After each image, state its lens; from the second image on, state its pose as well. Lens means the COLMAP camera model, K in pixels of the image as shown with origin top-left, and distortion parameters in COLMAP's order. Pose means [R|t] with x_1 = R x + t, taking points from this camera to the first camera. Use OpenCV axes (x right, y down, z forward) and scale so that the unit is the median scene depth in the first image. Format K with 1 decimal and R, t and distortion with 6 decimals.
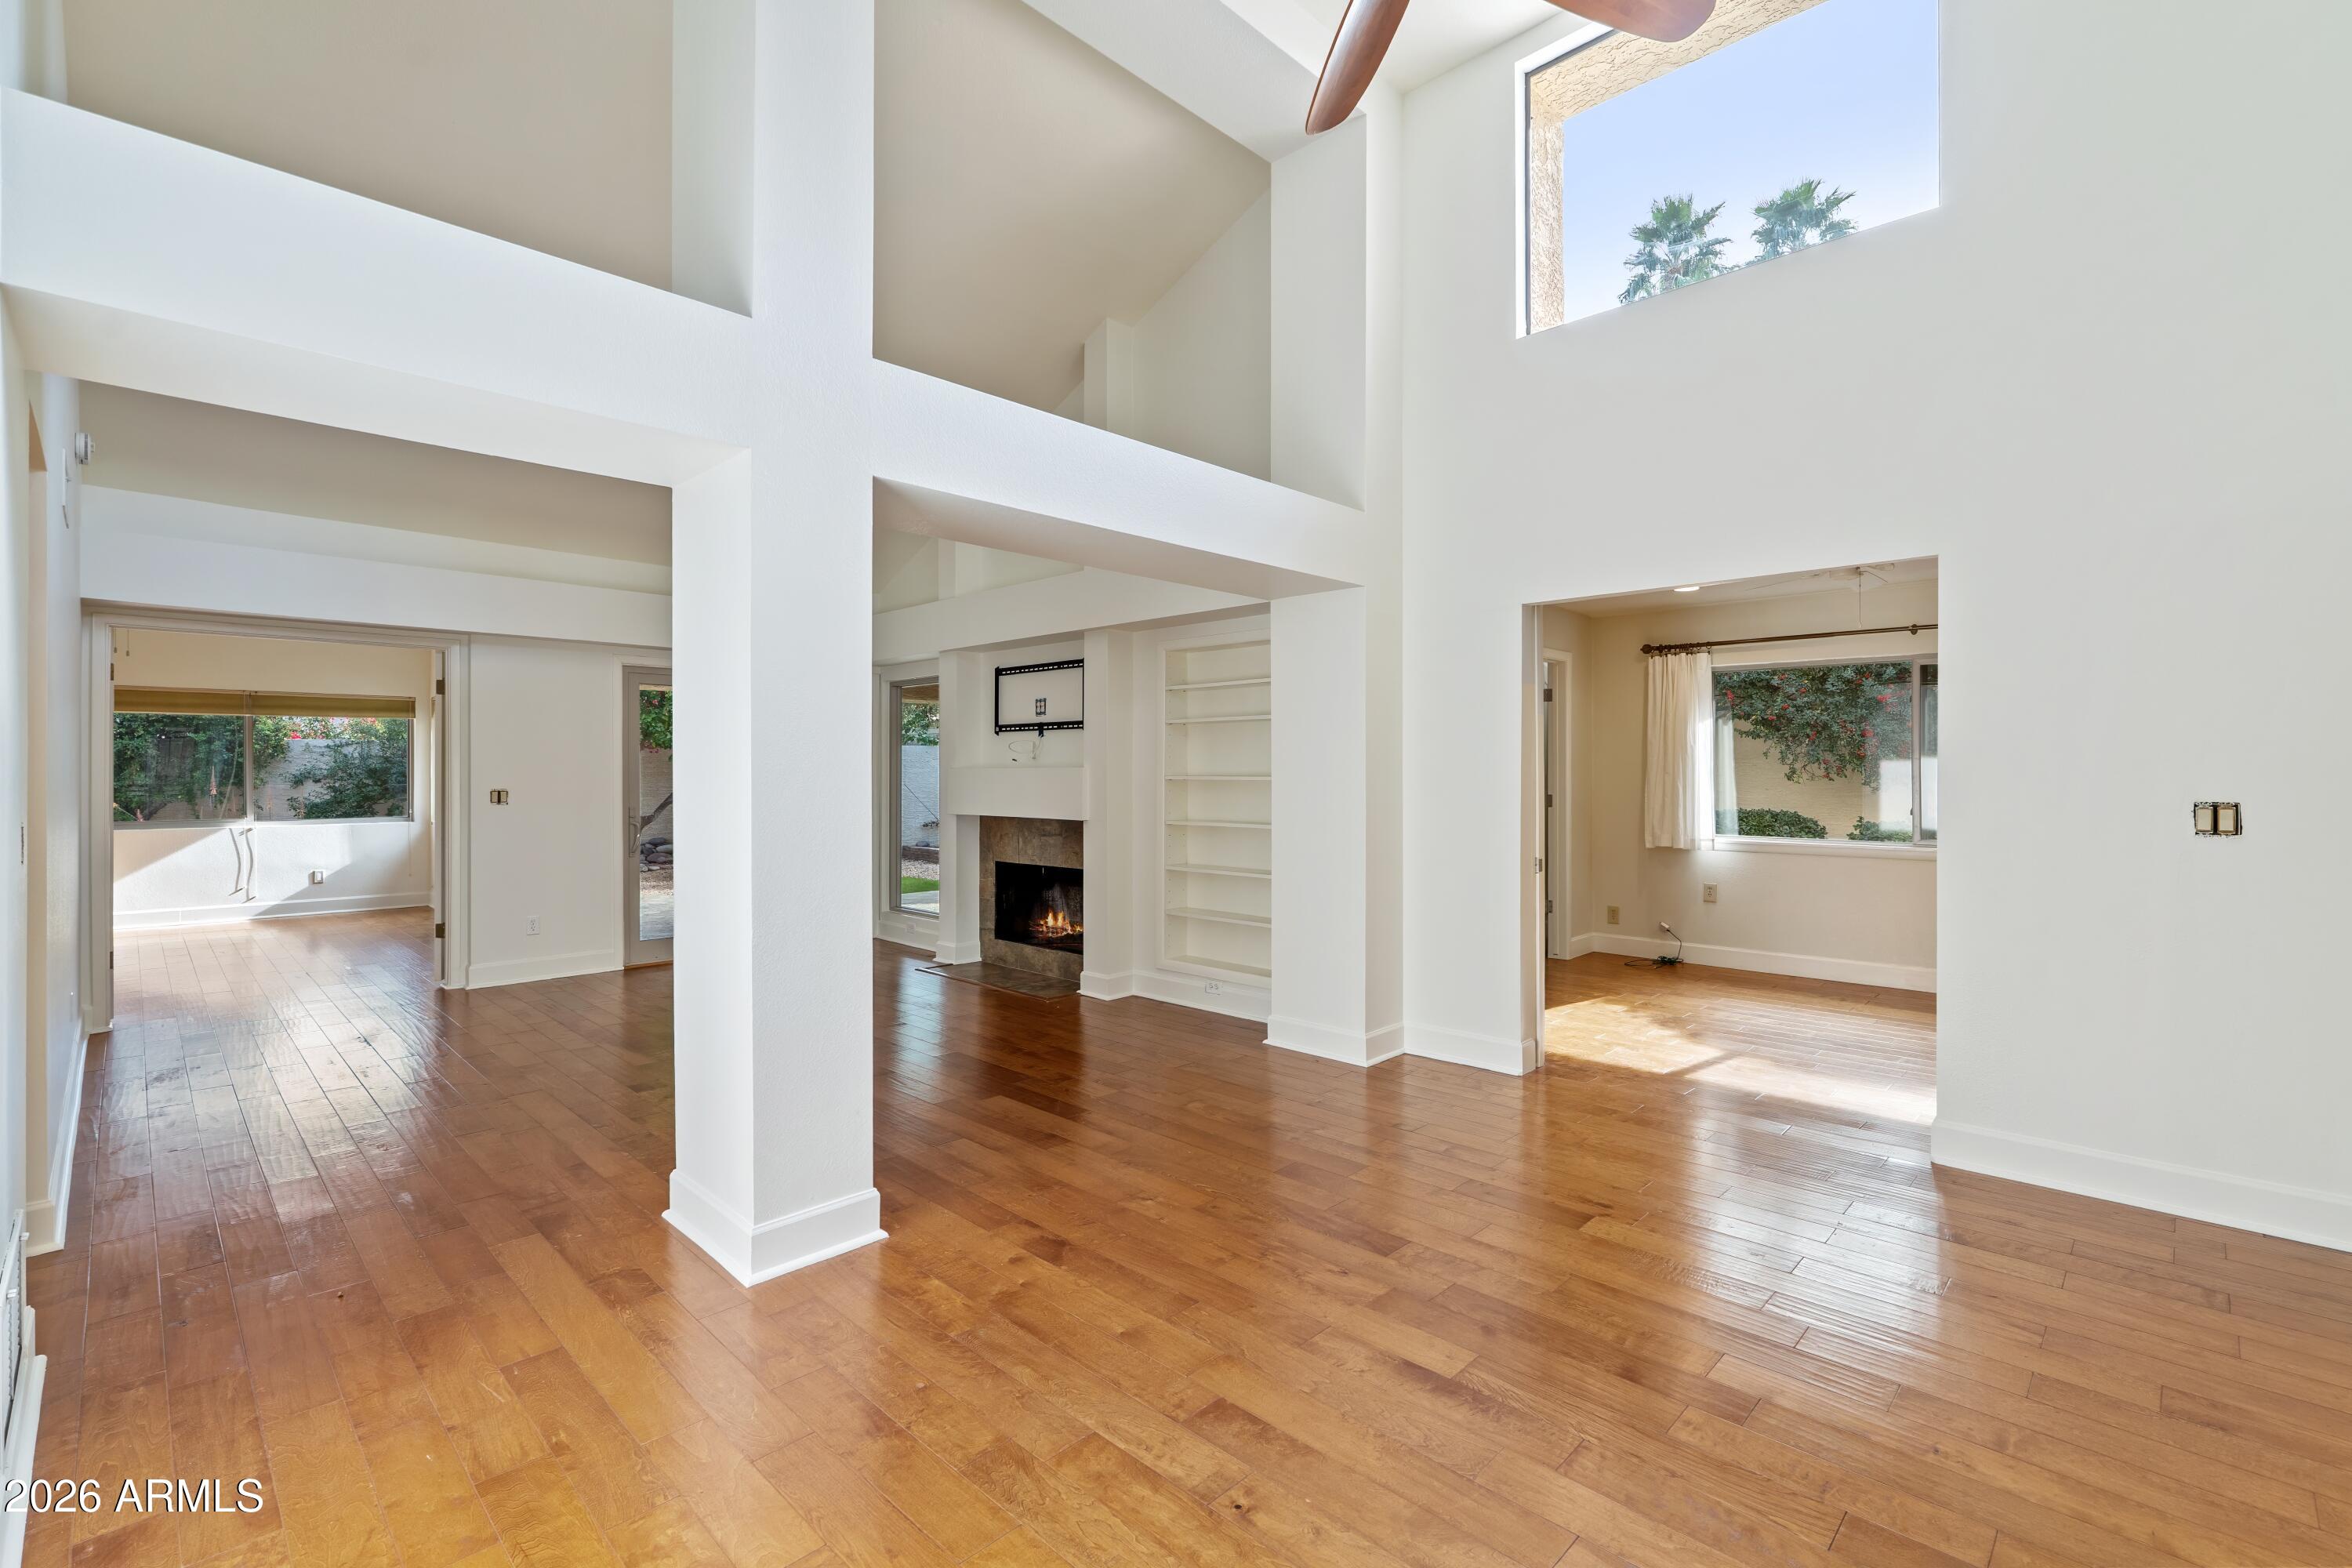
lens RADIAL K [[1042.2, 0, 1176.1], [0, 1042.2, 763.2], [0, 0, 1]] dist [-0.004631, -0.000198]
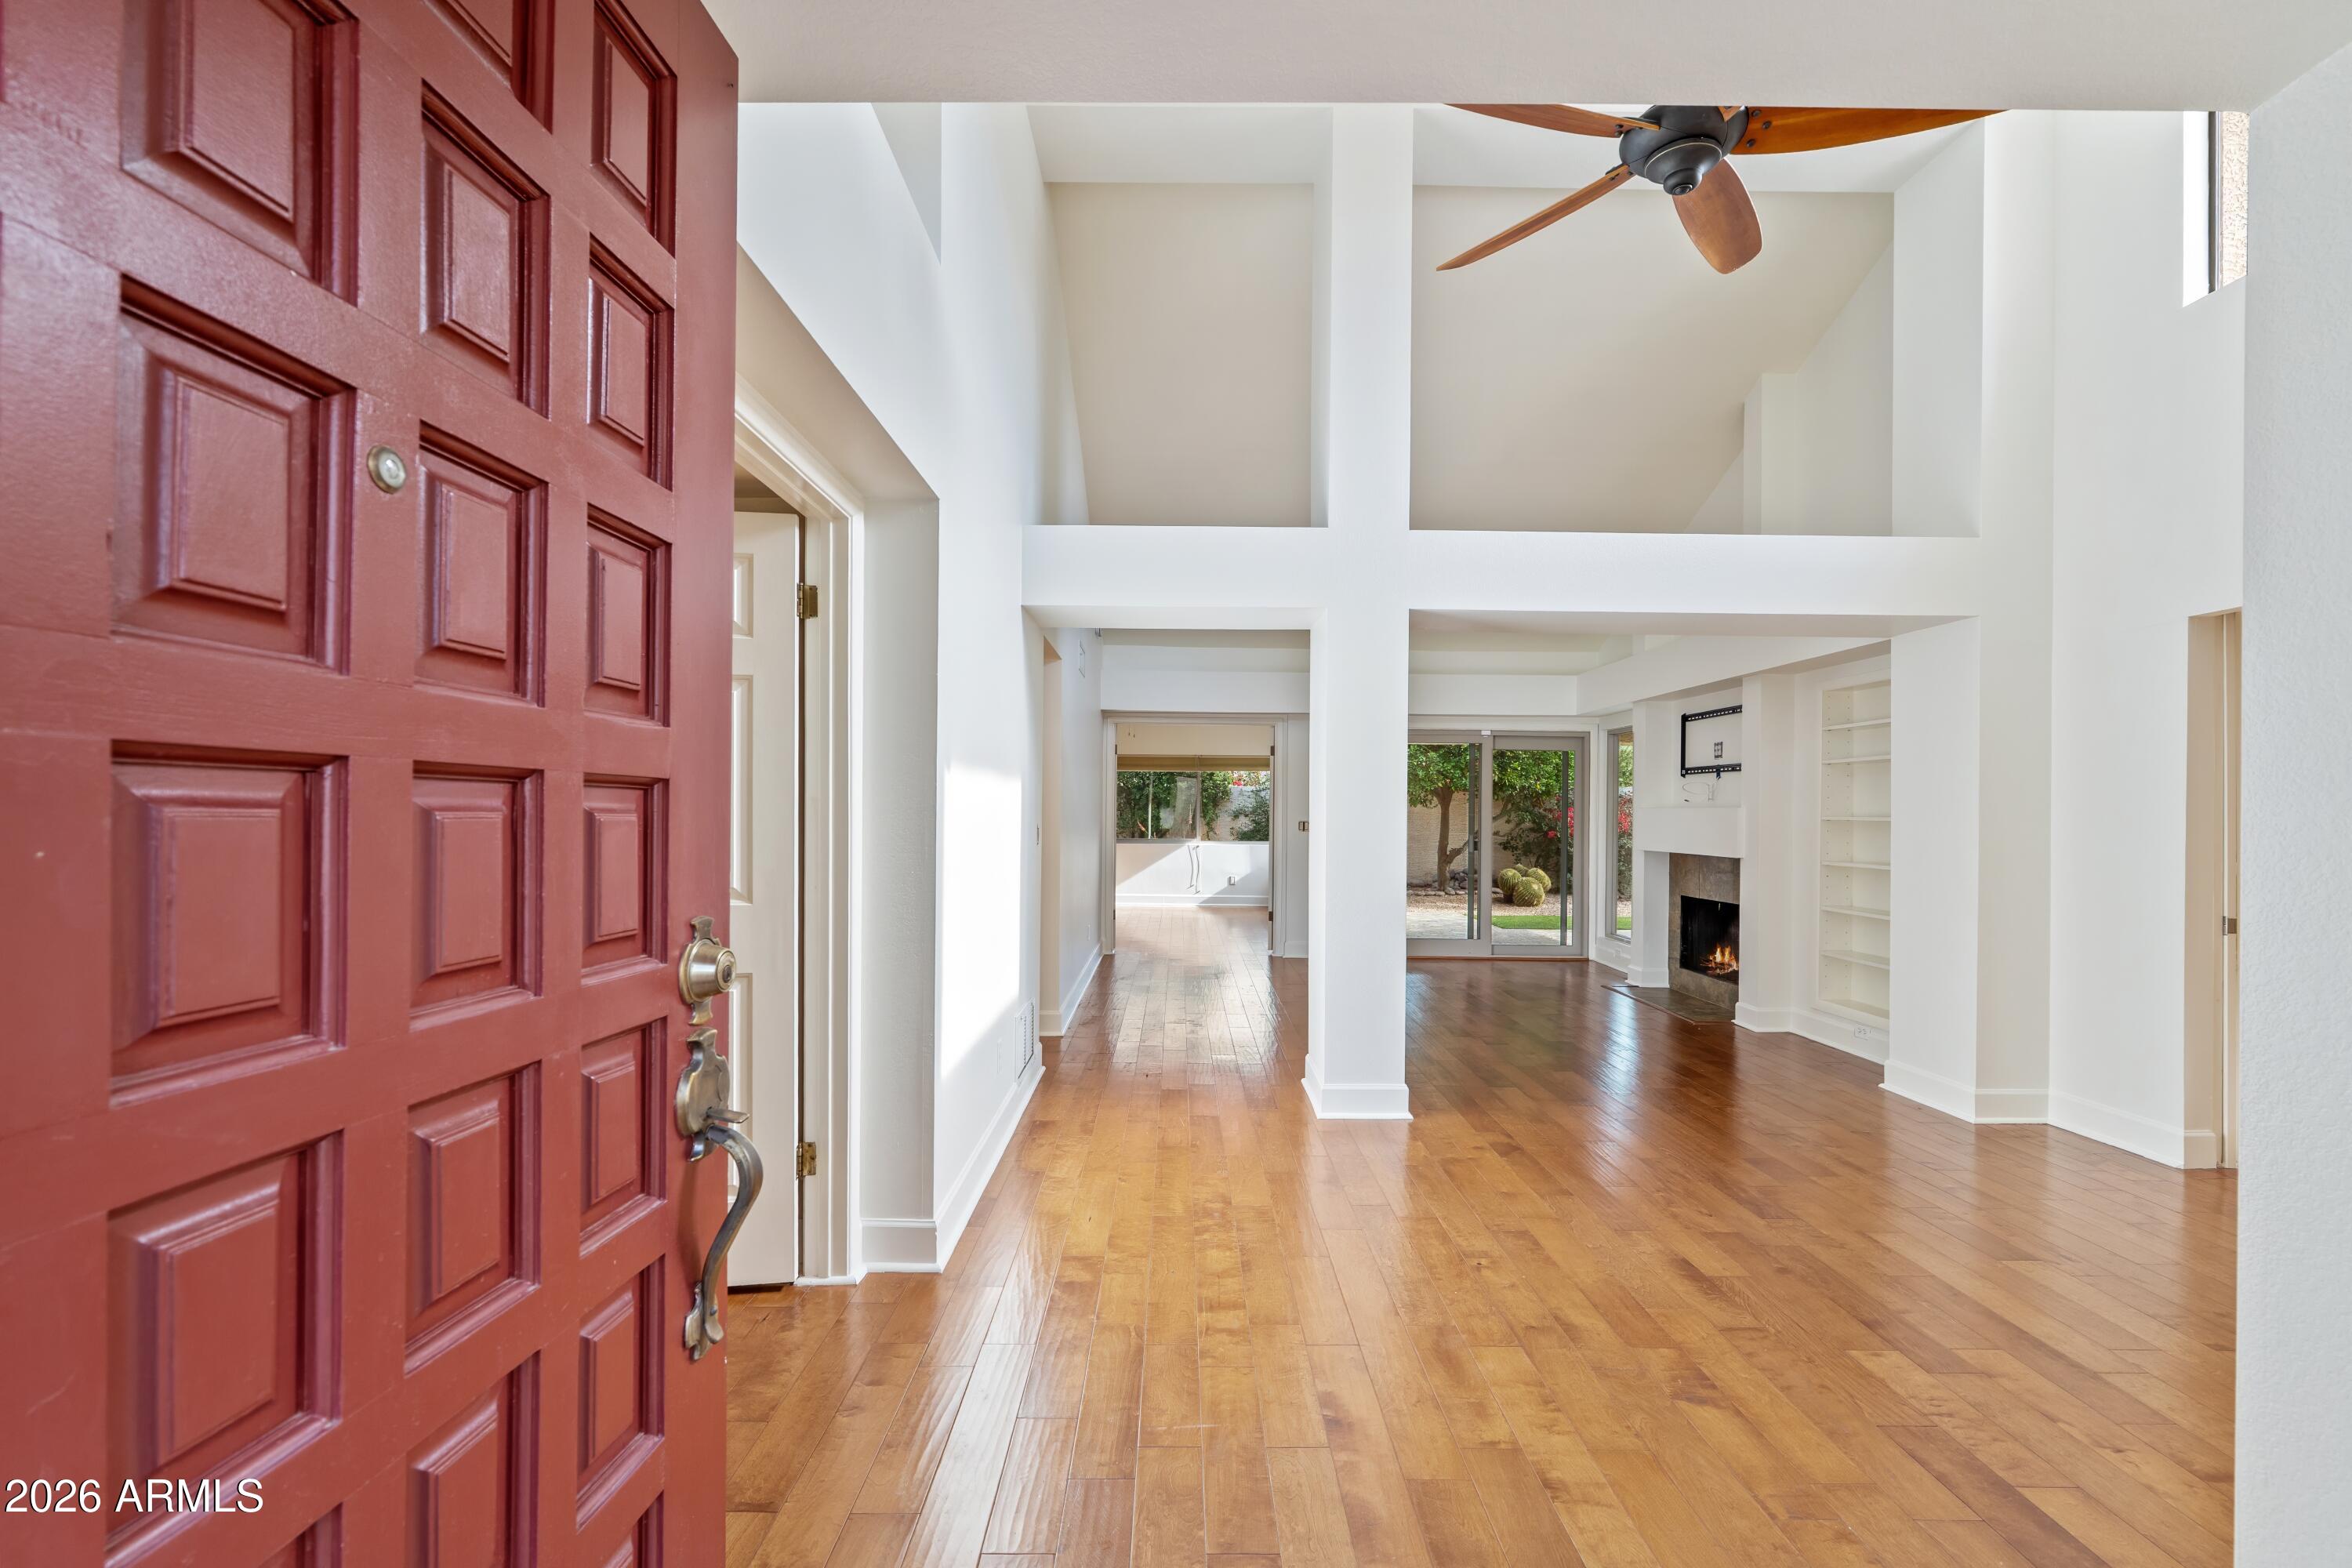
lens RADIAL K [[1039.9, 0, 1179.9], [0, 1039.9, 803.5], [0, 0, 1]] dist [-0.003729, -0.000155]
pose [[0.703600, 0.002843, -0.710591, 0.251824], [-0.004190, 0.999991, -0.000148, 0.002234], [0.710584, 0.003081, 0.703605, -0.132321]]
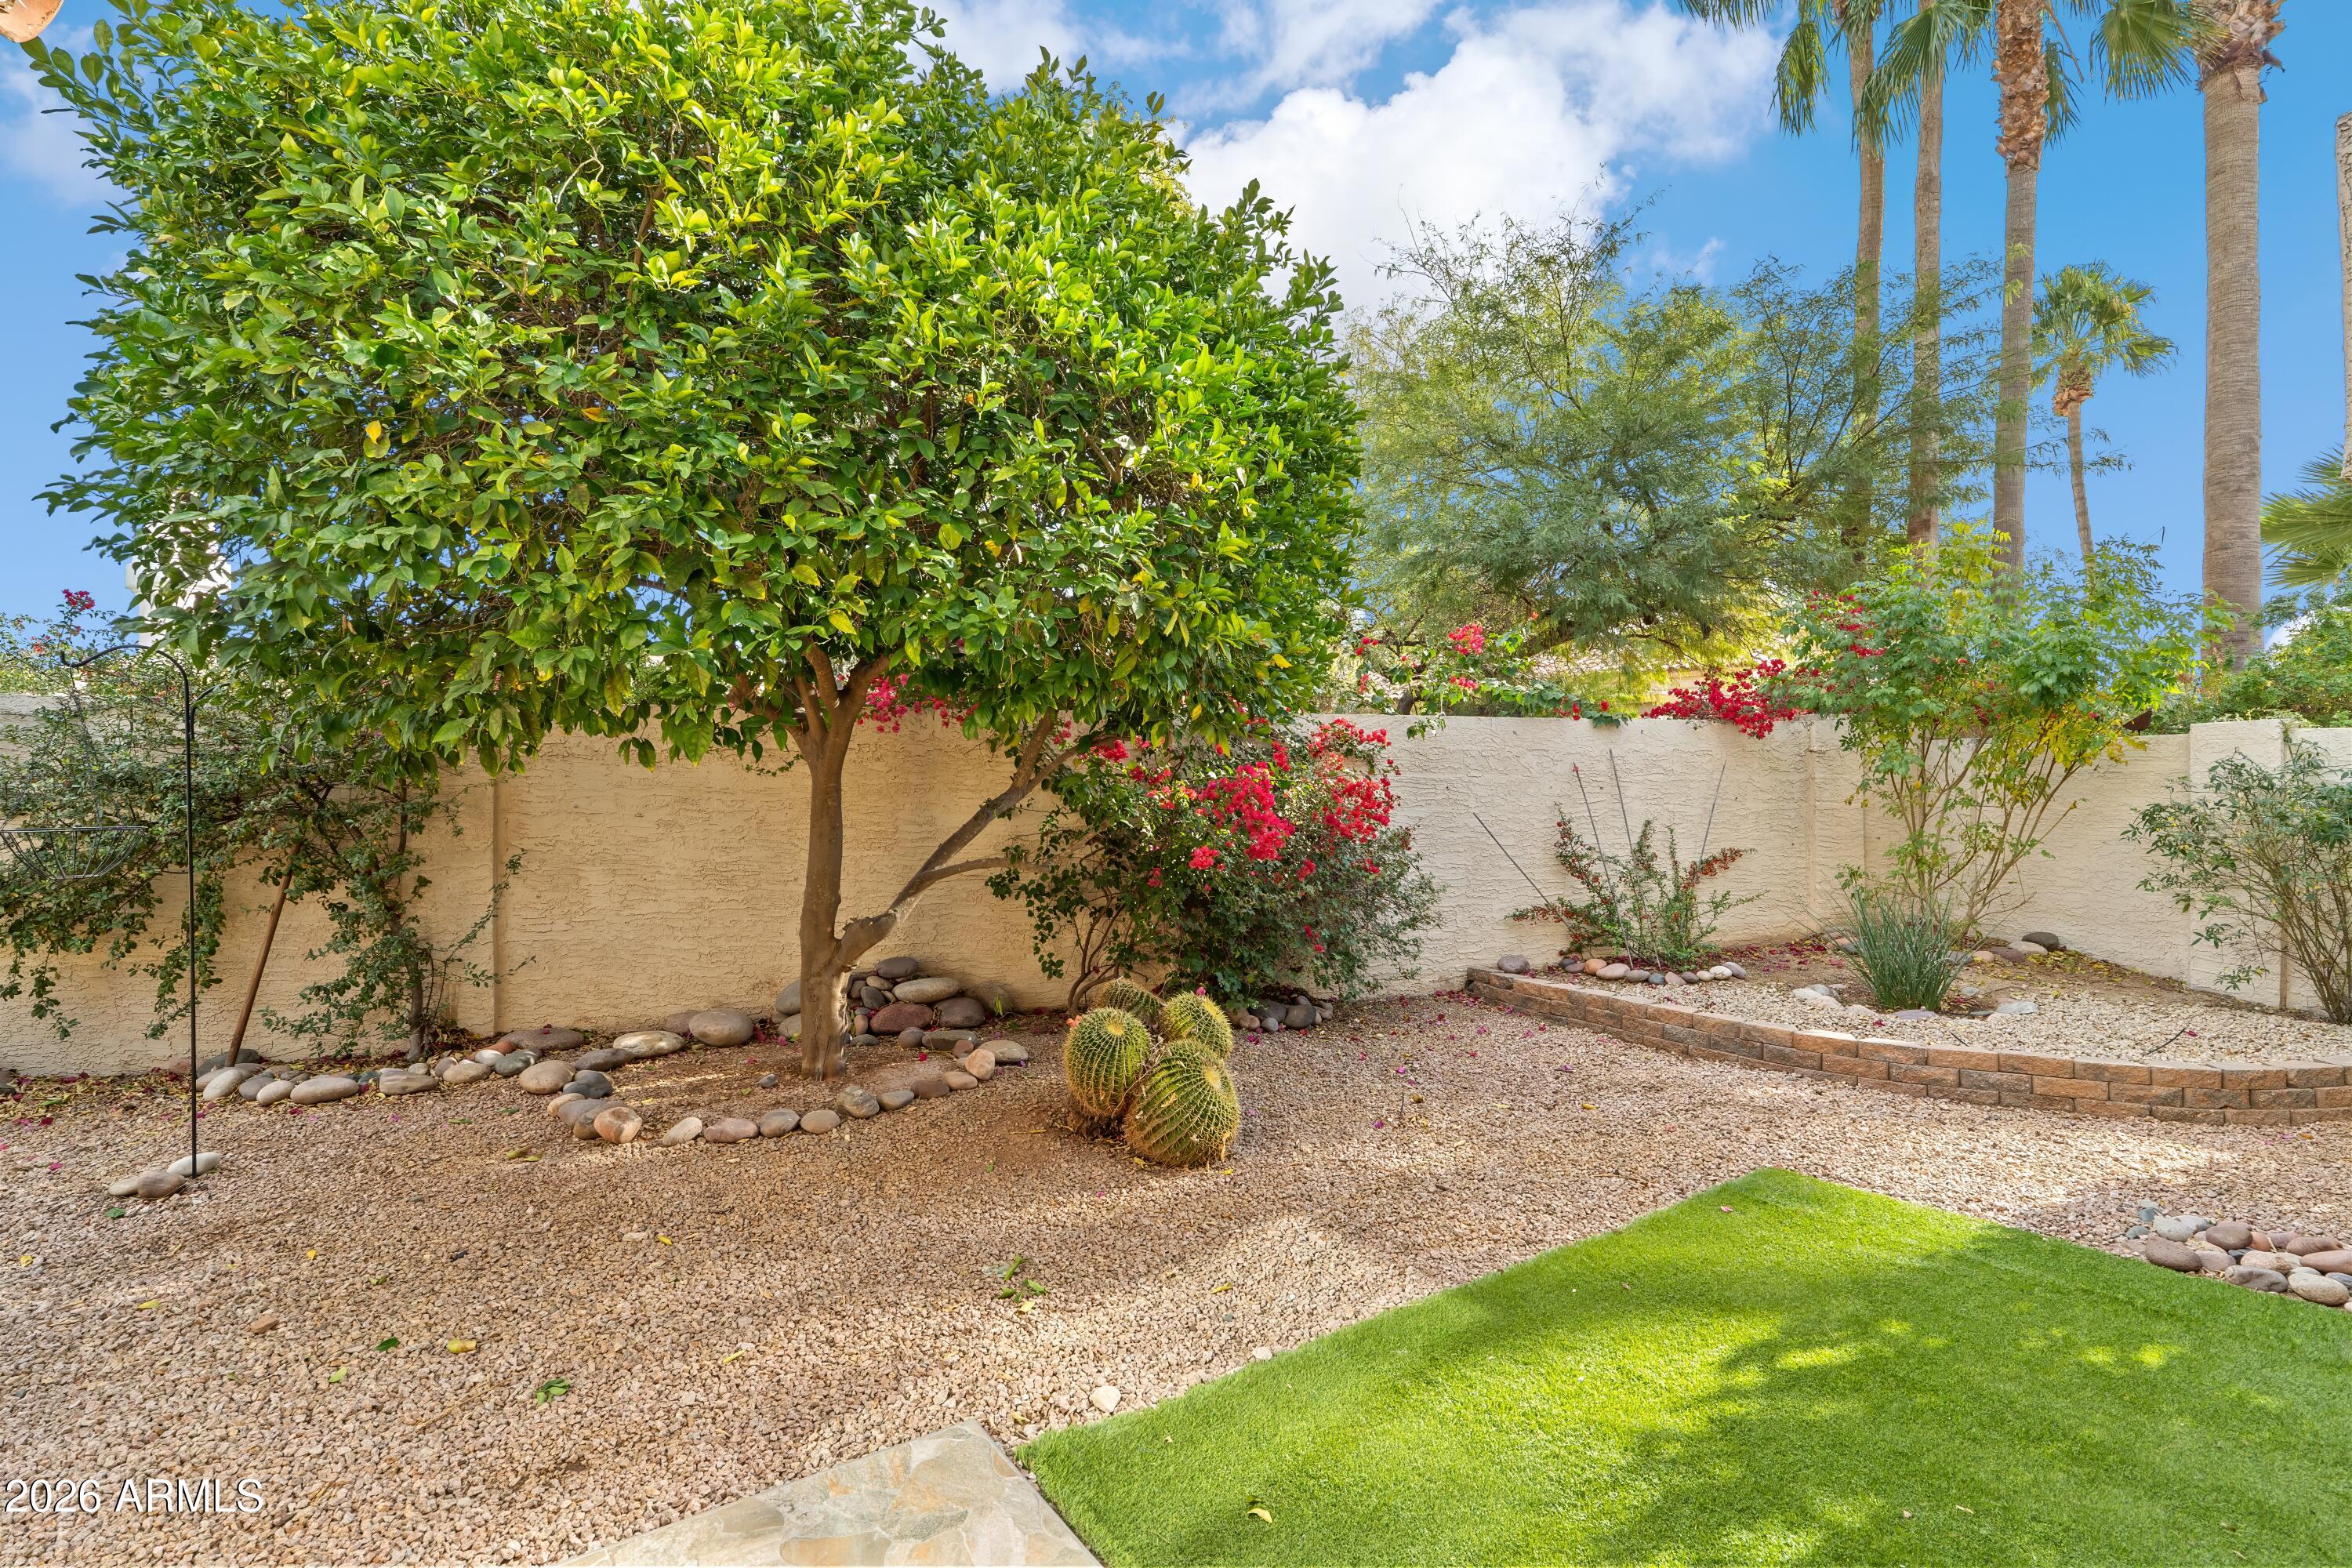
lens RADIAL K [[1093.3, 0, 1176.0], [0, 1093.3, 784.0], [0, 0, 1]] dist [-0.005540, -0.000350]
pose [[0.981843, 0.001221, -0.189693, -0.785569], [-0.000325, 0.999989, 0.004751, 0.017677], [0.189697, -0.004603, 0.981832, 1.529278]]
